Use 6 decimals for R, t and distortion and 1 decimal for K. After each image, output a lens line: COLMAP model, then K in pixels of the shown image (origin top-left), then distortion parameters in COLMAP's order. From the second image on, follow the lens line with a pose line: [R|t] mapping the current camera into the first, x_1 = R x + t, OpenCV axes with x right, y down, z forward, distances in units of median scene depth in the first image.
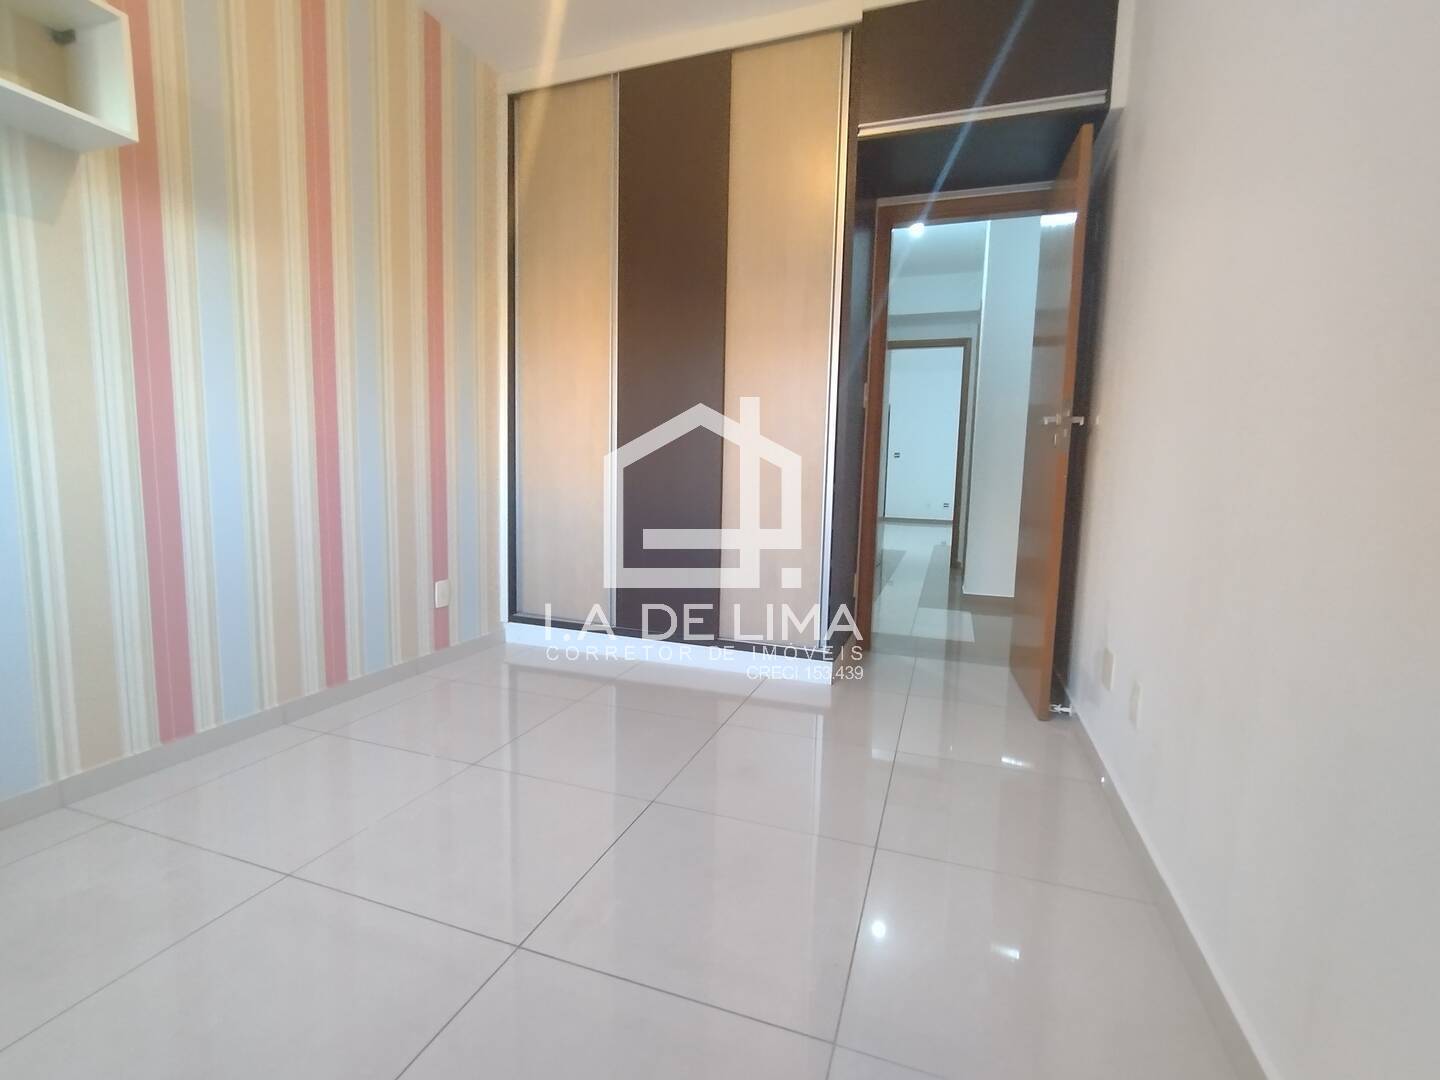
lens RADIAL K [[657.7, 0, 720.0], [0, 657.7, 540.0], [0, 0, 1]] dist [-0.005262, 0.000250]
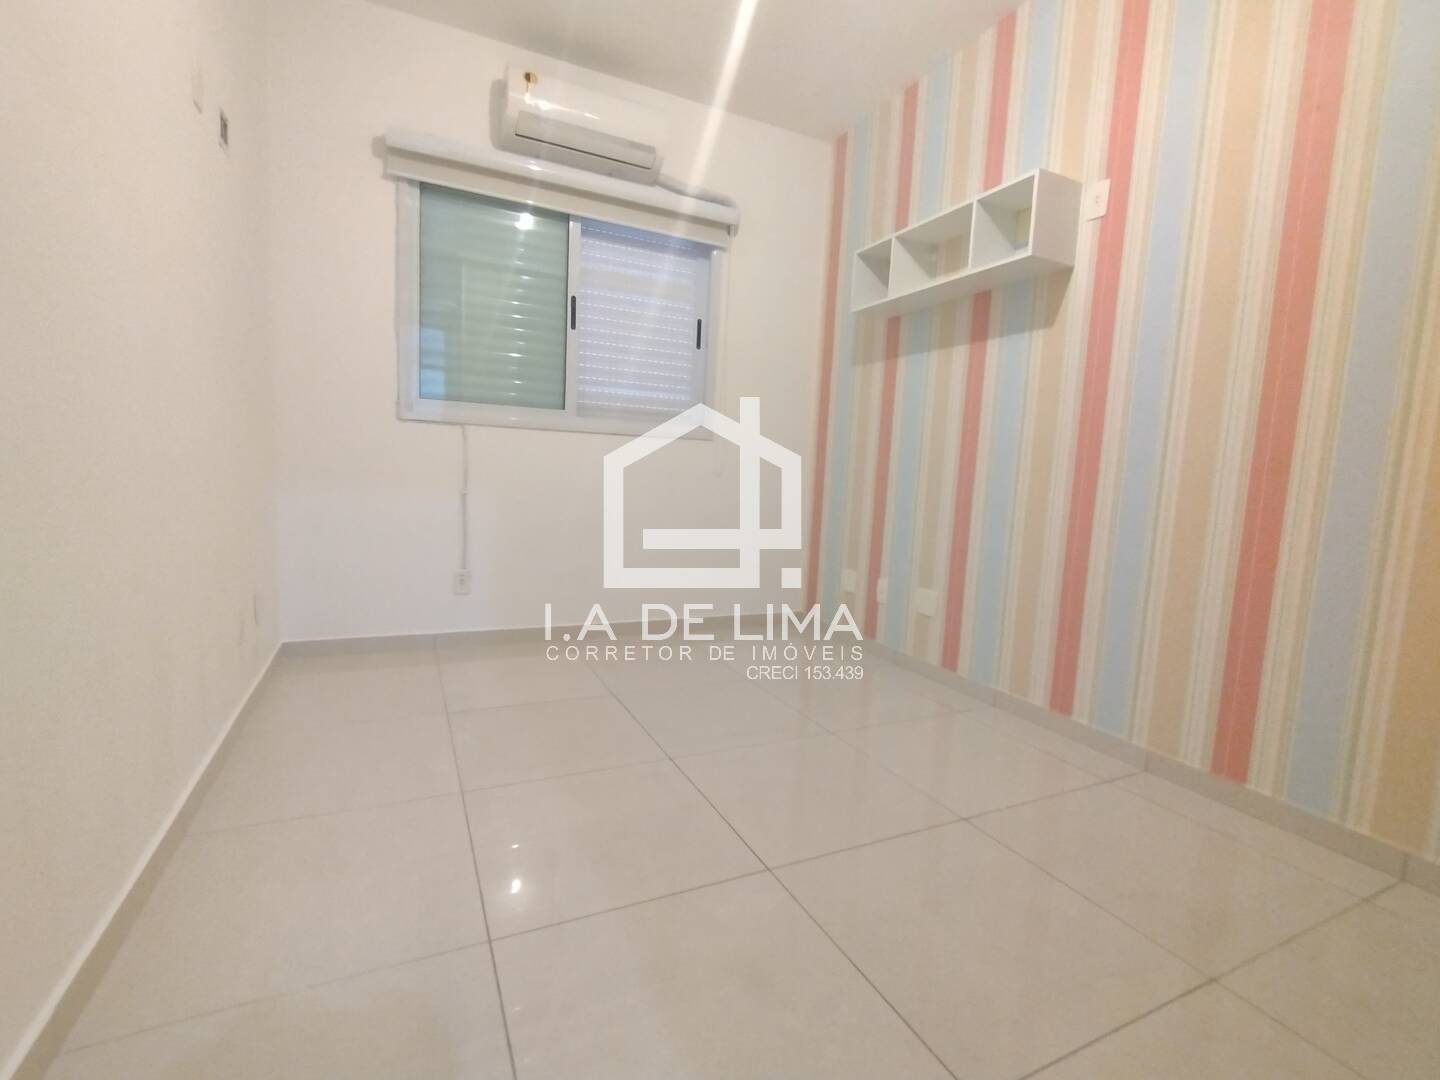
lens RADIAL K [[657.7, 0, 720.0], [0, 657.7, 540.0], [0, 0, 1]] dist [-0.005262, 0.000250]
pose [[-0.703646, 0.027671, -0.710012, 0.420001], [-0.130202, 0.977301, 0.167123, -0.112310], [0.698520, 0.210041, -0.684071, 1.381104]]
